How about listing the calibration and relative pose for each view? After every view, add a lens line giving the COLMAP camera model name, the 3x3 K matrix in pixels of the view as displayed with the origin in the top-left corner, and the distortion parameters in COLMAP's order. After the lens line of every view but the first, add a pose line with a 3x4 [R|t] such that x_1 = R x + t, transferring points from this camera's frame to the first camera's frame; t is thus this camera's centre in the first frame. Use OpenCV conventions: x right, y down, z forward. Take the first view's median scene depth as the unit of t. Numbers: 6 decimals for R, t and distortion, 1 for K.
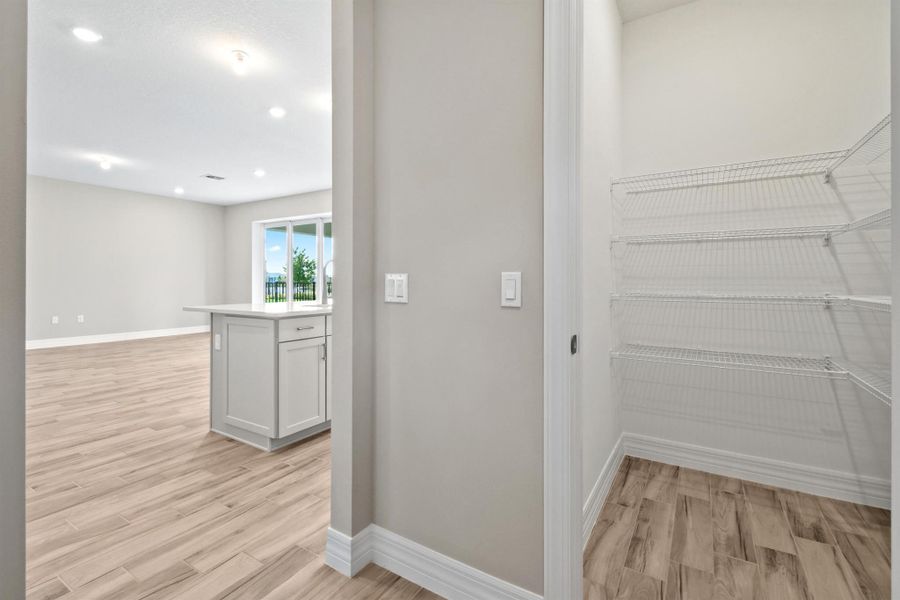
lens RADIAL K [[403.9, 0, 458.3], [0, 403.9, 282.2], [0, 0, 1]] dist [0.000978, -0.000240]
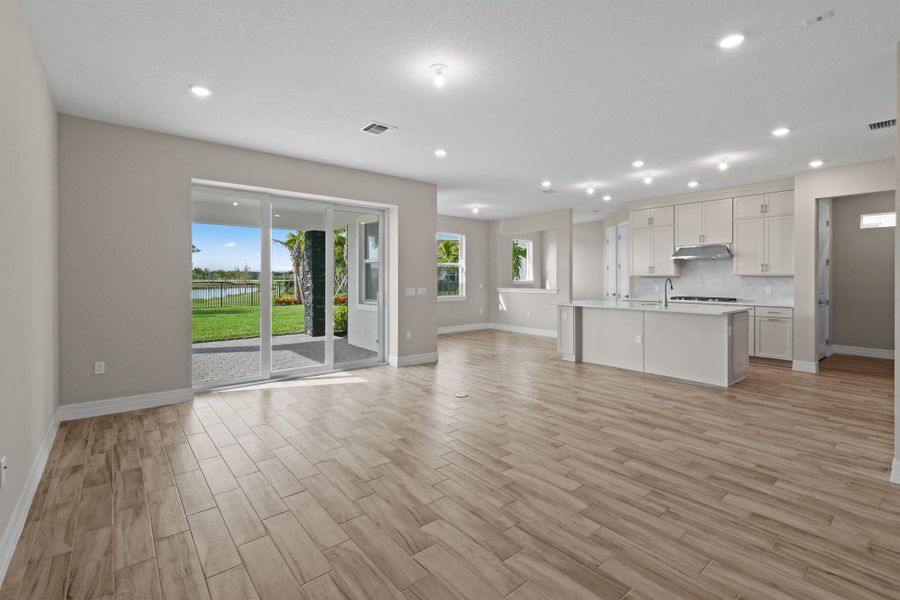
lens RADIAL K [[408.1, 0, 449.4], [0, 408.1, 280.7], [0, 0, 1]] dist [-0.000877, -0.000224]
pose [[0.331691, -0.007935, 0.943355, -2.226952], [0.002492, 0.999969, 0.007535, -0.063493], [-0.943385, -0.000148, 0.331700, 1.332024]]
